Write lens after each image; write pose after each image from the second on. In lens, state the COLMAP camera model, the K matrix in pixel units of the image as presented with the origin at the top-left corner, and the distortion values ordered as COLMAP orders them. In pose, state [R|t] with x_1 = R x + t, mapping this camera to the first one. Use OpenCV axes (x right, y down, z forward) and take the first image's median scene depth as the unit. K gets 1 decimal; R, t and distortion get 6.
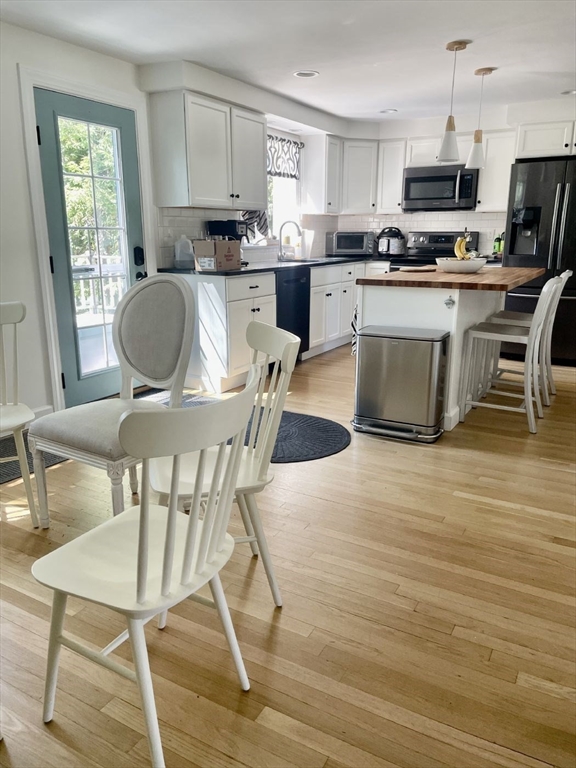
lens RADIAL K [[578.9, 0, 292.8], [0, 578.9, 384.4], [0, 0, 1]] dist [0.050872, -0.017141]
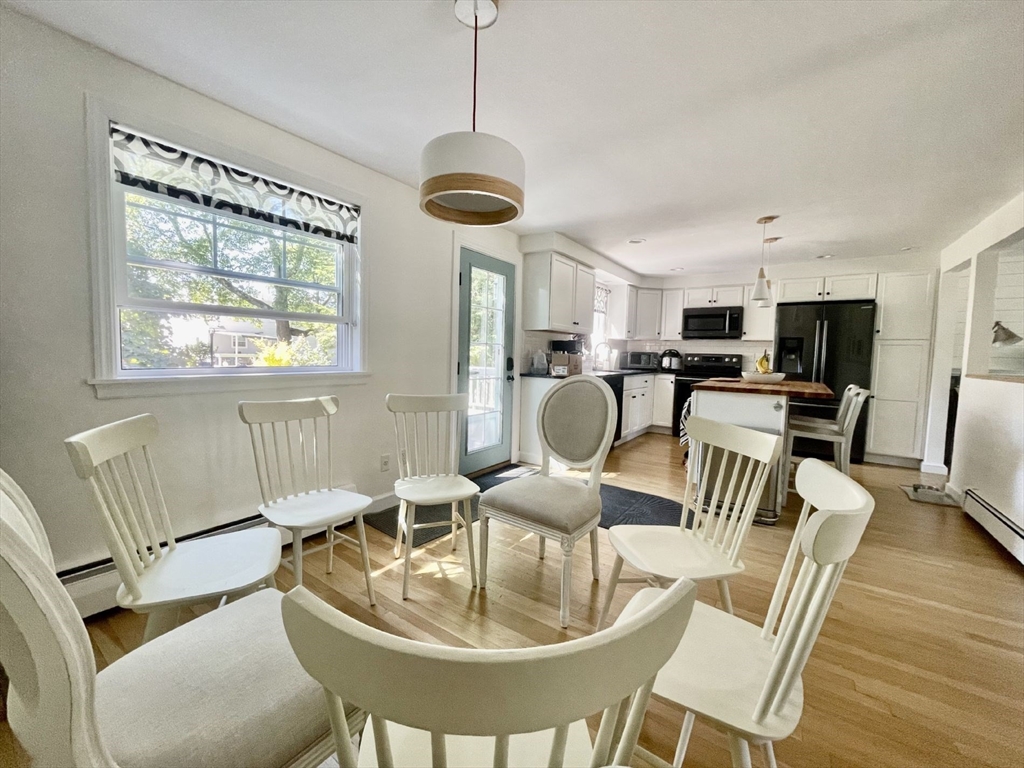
lens RADIAL K [[417.5, 0, 521.6], [0, 417.5, 383.3], [0, 0, 1]] dist [-0.000580, -0.001032]
pose [[0.995500, 0.031008, -0.089540, -0.119588], [-0.046885, 0.982352, -0.181071, -0.002258], [0.082345, 0.184454, 0.979385, 0.051203]]
